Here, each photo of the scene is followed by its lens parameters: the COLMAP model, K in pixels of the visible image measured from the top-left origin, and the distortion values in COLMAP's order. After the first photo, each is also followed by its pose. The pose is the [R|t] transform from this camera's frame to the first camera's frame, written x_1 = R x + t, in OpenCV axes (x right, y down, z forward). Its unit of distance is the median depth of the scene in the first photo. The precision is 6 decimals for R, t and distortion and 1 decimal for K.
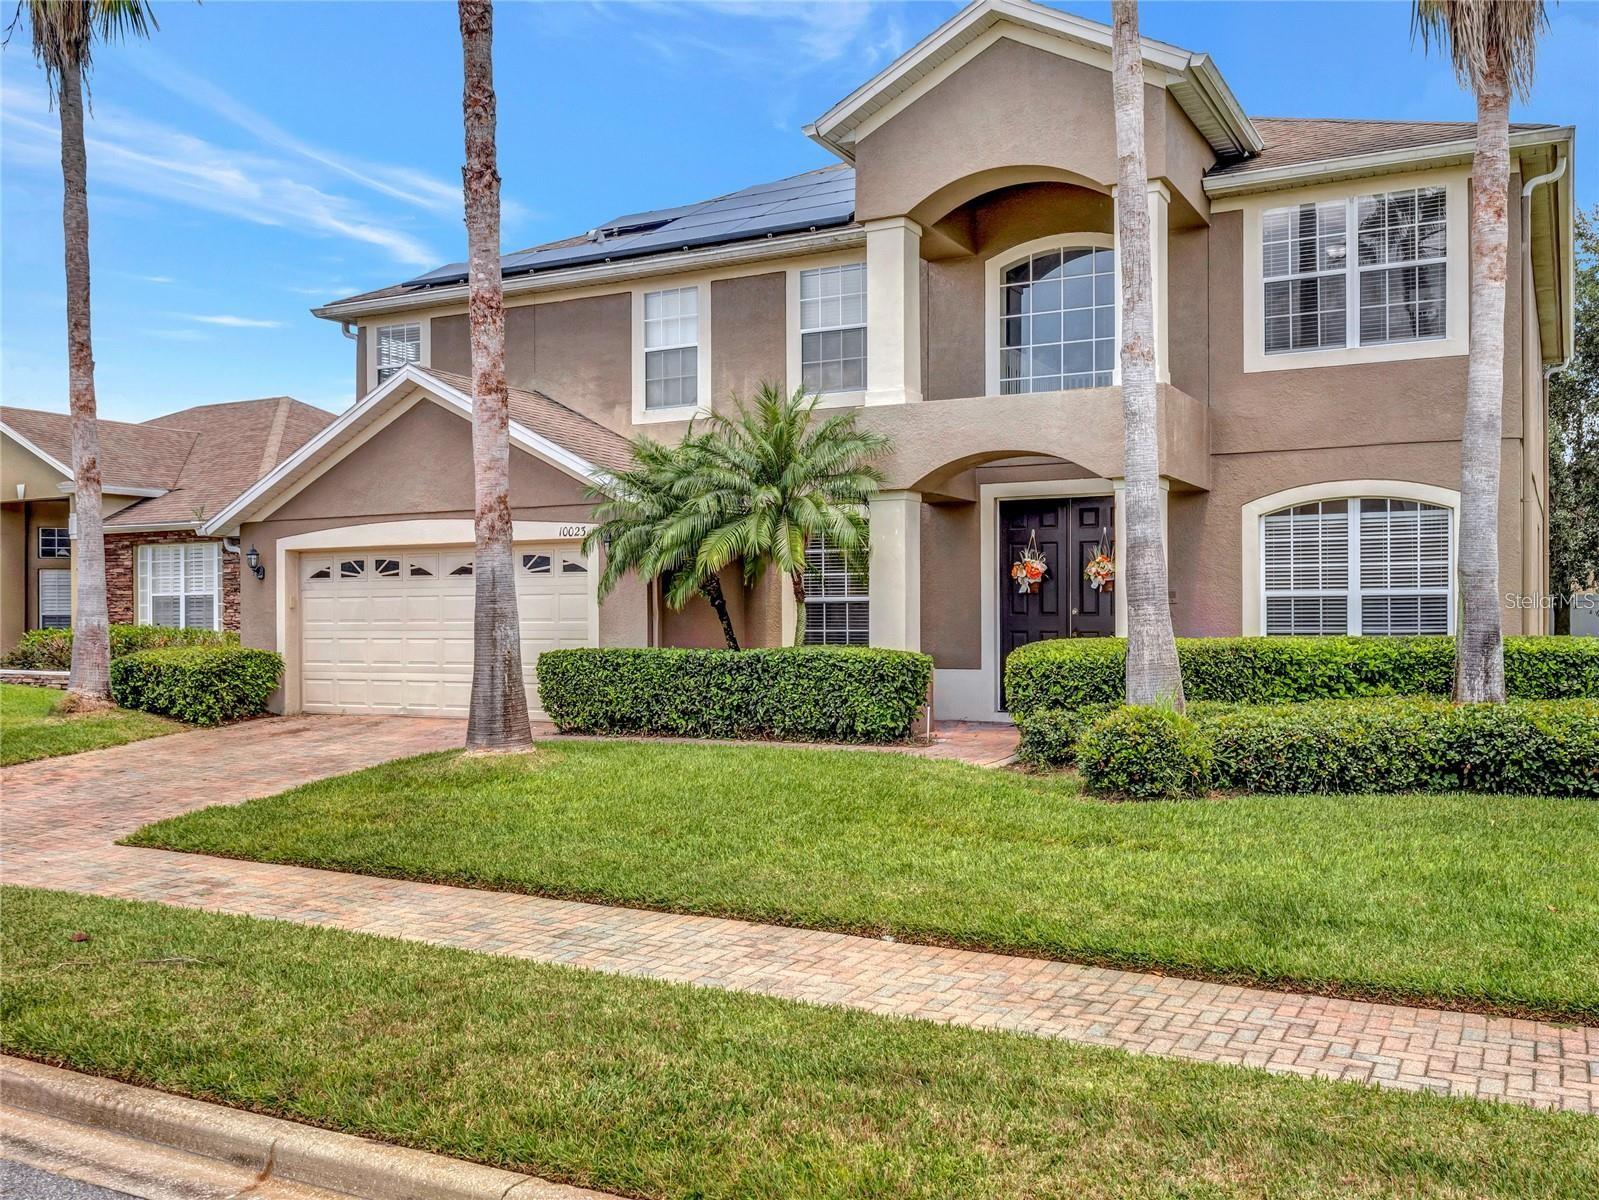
lens RADIAL K [[1440.8, 0, 805.0], [0, 1440.8, 609.5], [0, 0, 1]] dist [0.034551, -0.068863]
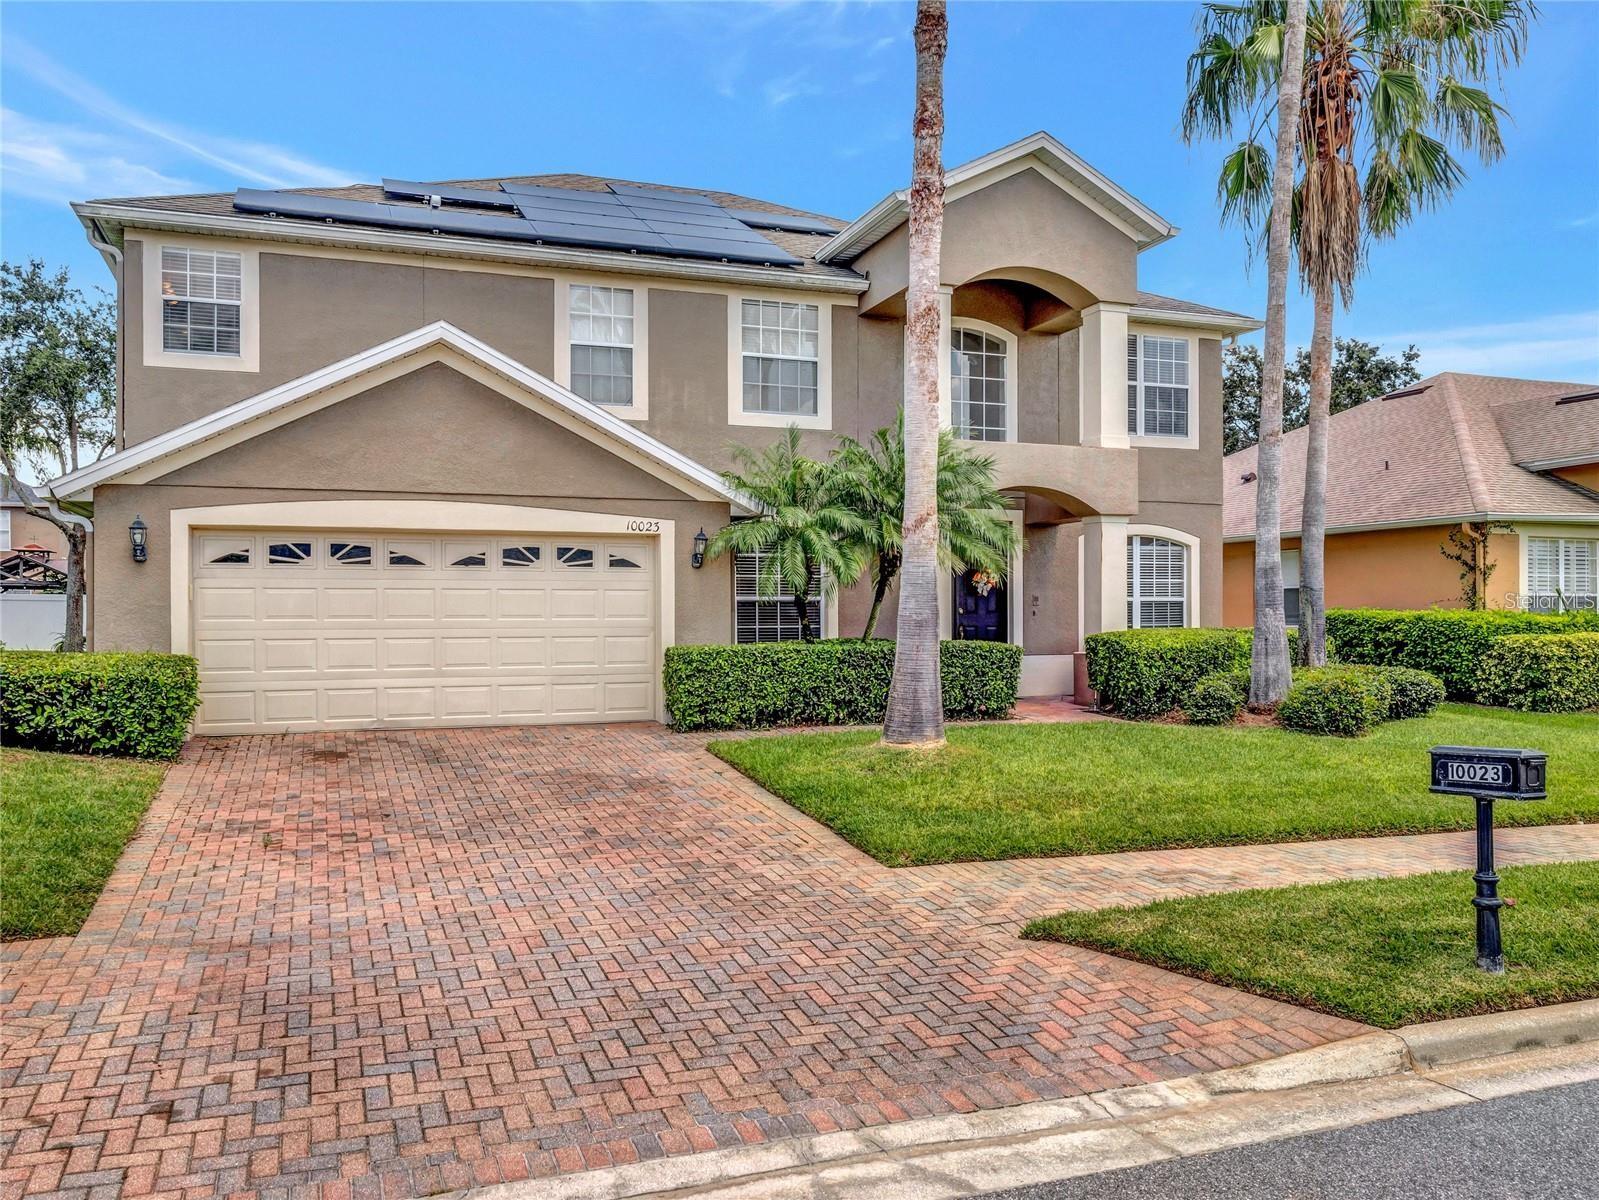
lens RADIAL K [[1264.3, 0, 798.7], [0, 1264.3, 600.4], [0, 0, 1]] dist [0.009751, -0.009506]
pose [[0.659768, 0.011335, 0.751384, -0.815119], [-0.006751, 0.999935, -0.009157, 0.003710], [-0.751439, 0.000969, 0.659802, 0.392405]]
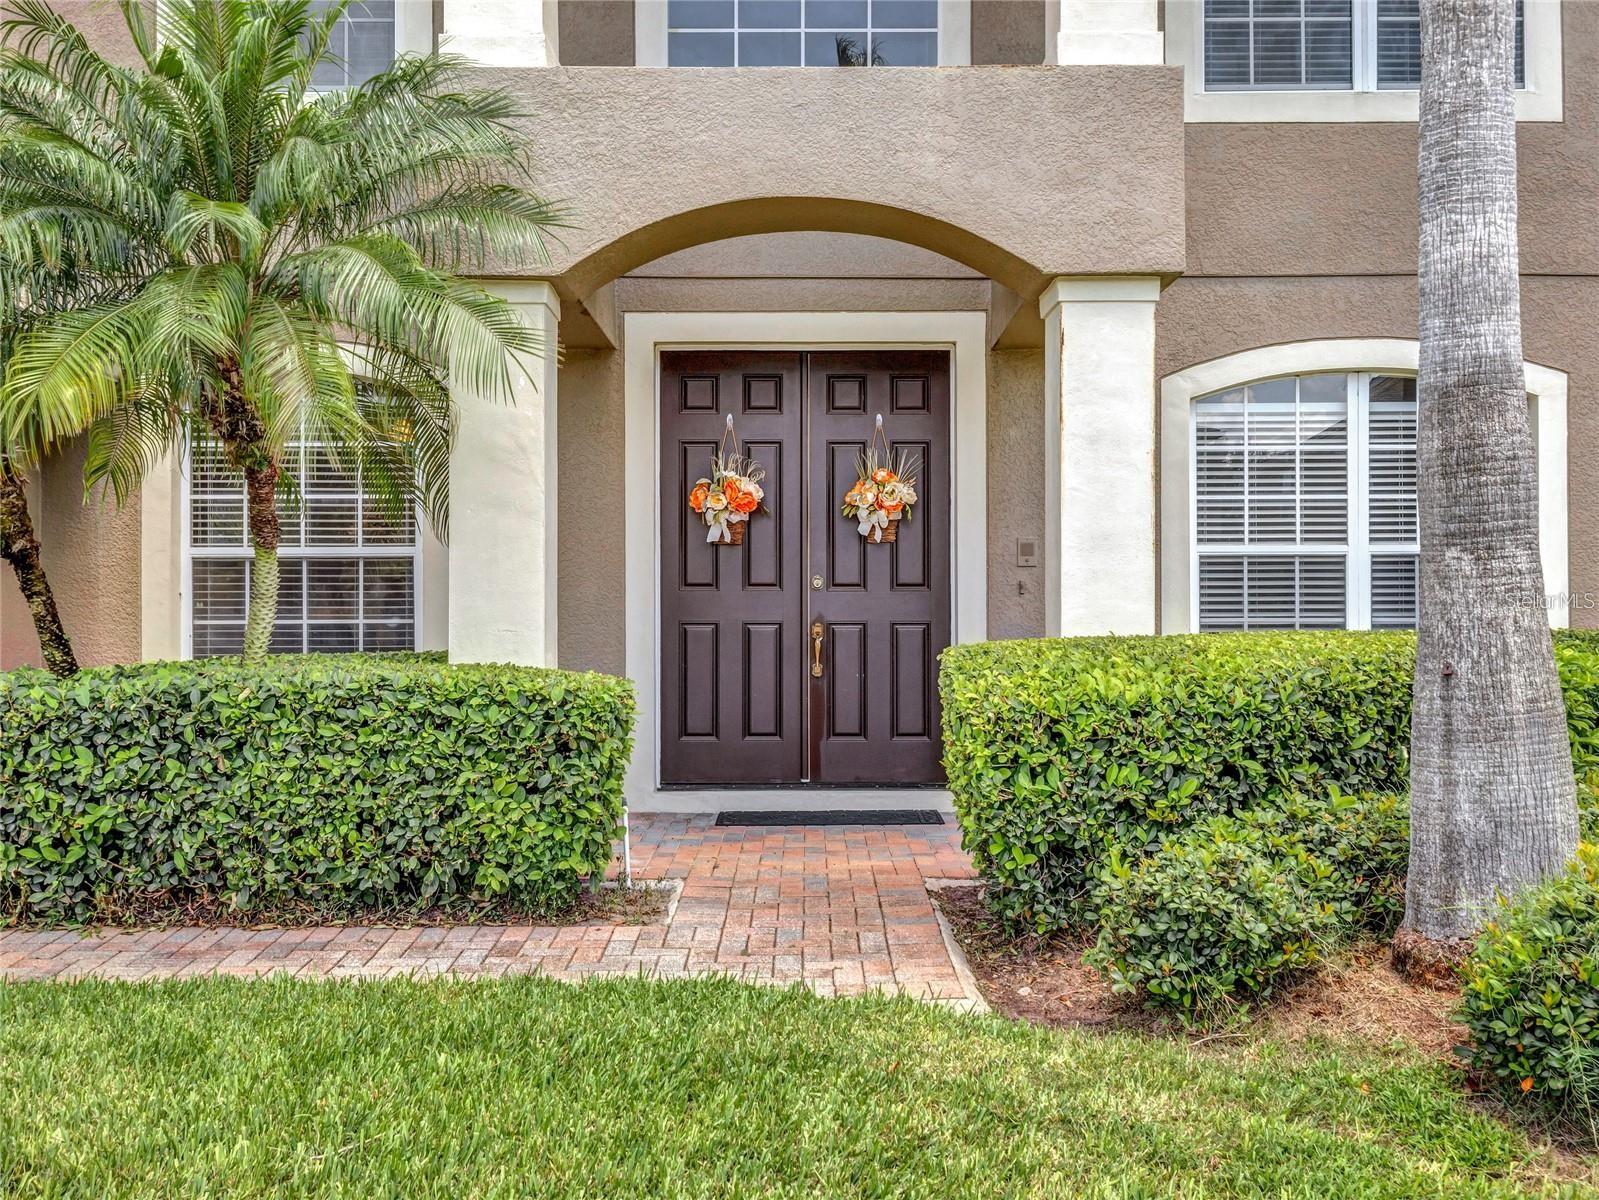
lens RADIAL K [[1607.8, 0, 800.6], [0, 1607.8, 583.0], [0, 0, 1]] dist [0.029909, 0.000000]
pose [[0.884156, 0.010400, 0.467077, -0.081120], [-0.005109, 0.999908, -0.012593, 0.009349], [-0.467165, 0.008748, 0.884127, 0.555828]]
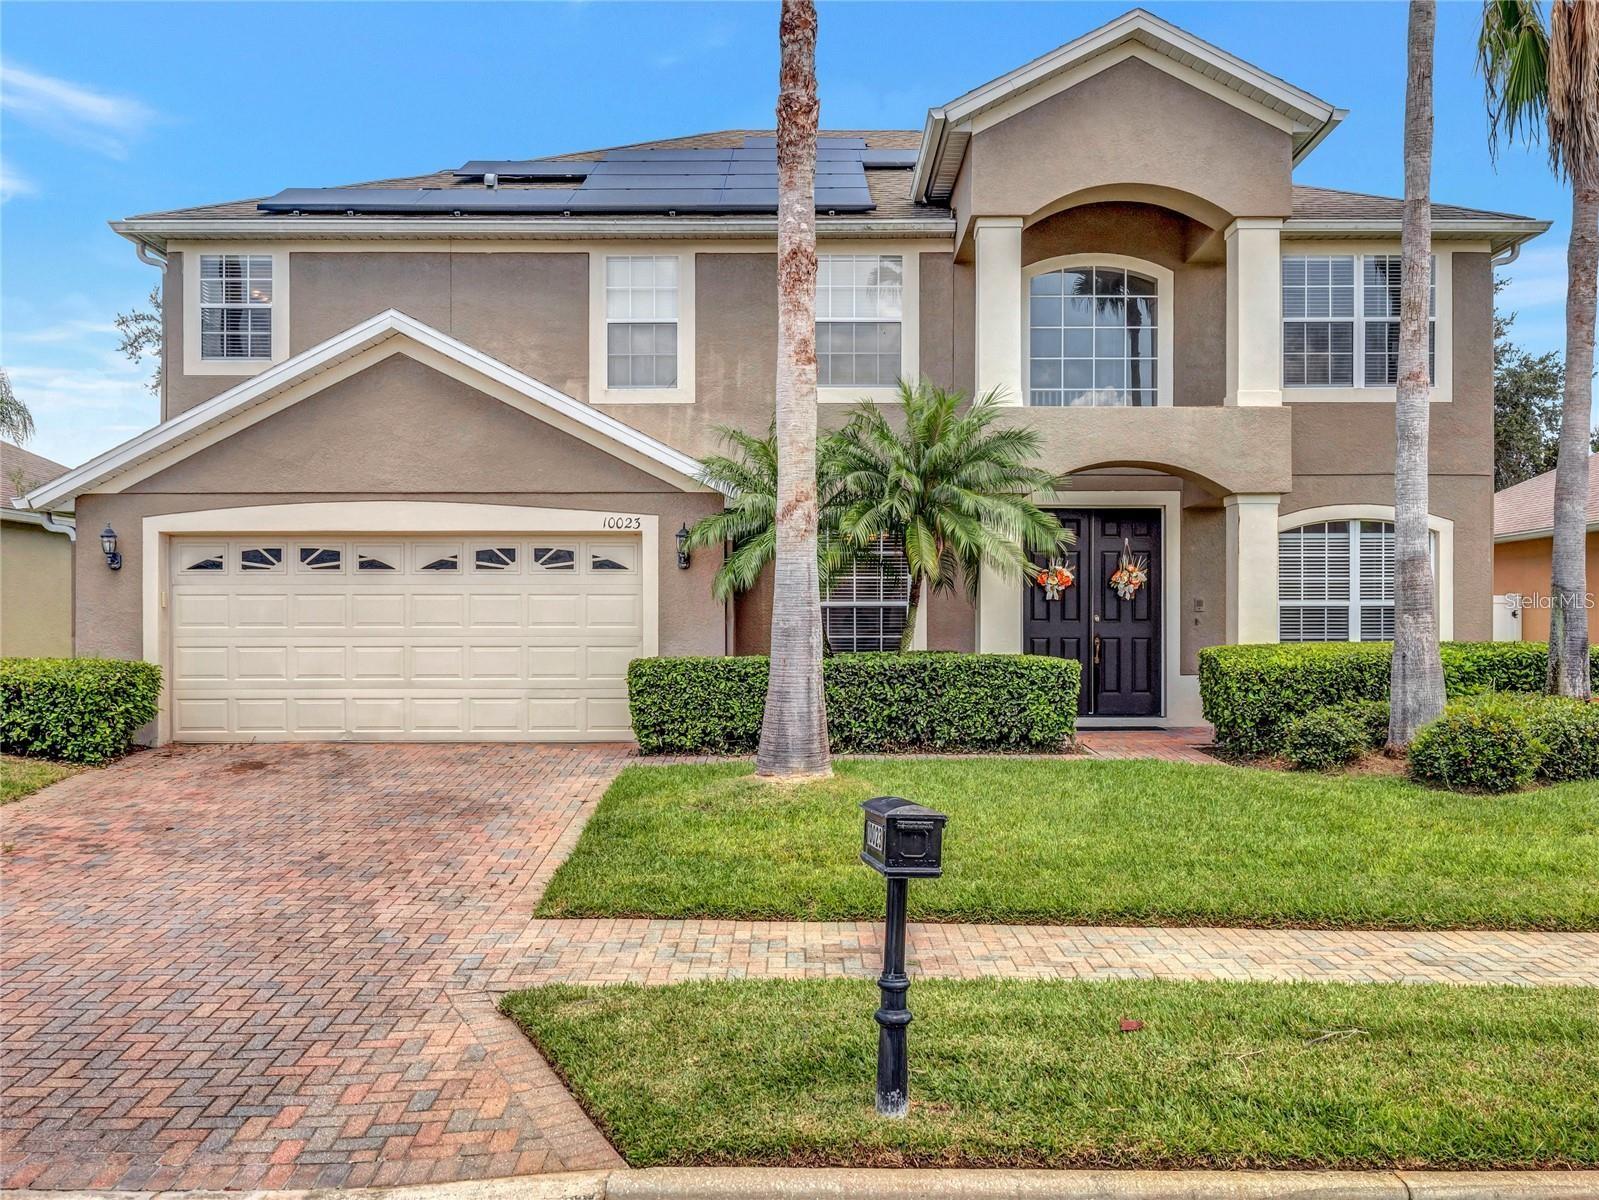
lens RADIAL K [[1440.8, 0, 802.4], [0, 1440.8, 614.7], [0, 0, 1]] dist [0.034551, -0.068863]
pose [[0.882026, 0.007455, 0.471141, -0.526191], [-0.007185, 0.999971, -0.002373, 0.002921], [-0.471145, -0.001292, 0.882055, 0.199376]]
